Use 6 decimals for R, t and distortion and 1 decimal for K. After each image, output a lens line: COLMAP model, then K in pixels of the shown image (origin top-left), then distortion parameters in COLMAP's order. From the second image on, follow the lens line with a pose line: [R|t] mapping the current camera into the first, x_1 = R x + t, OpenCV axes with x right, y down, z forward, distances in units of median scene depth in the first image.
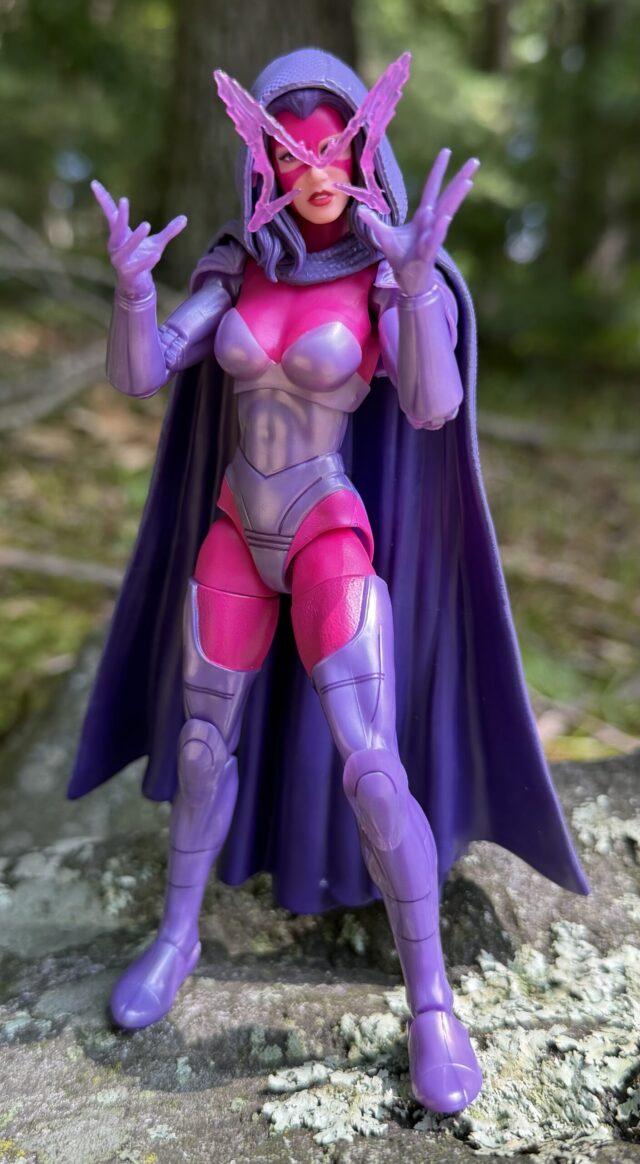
lens RADIAL K [[1116.8, 0, 320.0], [0, 1116.8, 582.0], [0, 0, 1]] dist [0.110232, -0.438904]
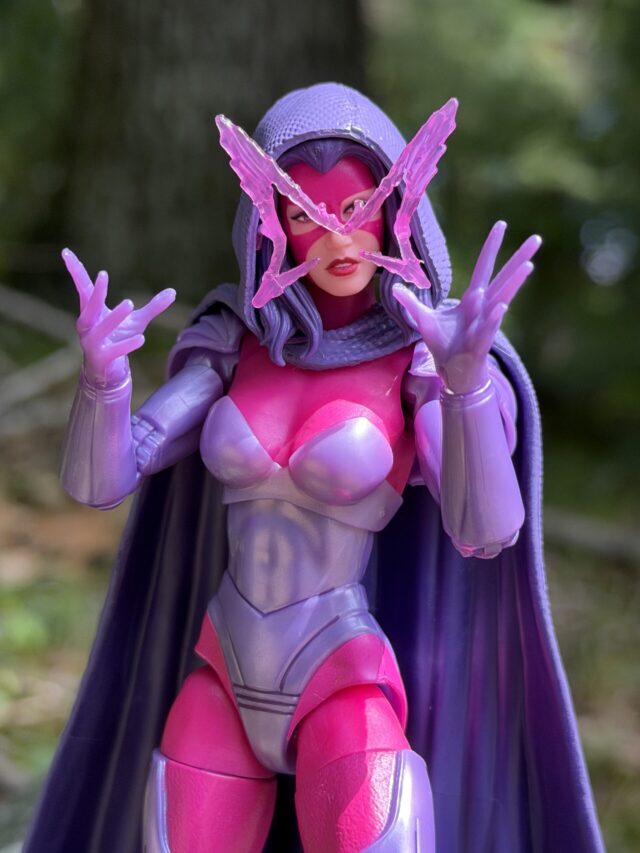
lens RADIAL K [[1730.9, 0, 320.0], [0, 1730.9, 426.5], [0, 0, 1]] dist [0.202843, -2.184311]
pose [[0.999849, 0.014206, 0.009993, -0.025030], [-0.012032, 0.981454, -0.191318, 0.004852], [-0.012525, 0.191169, 0.981477, -0.175996]]
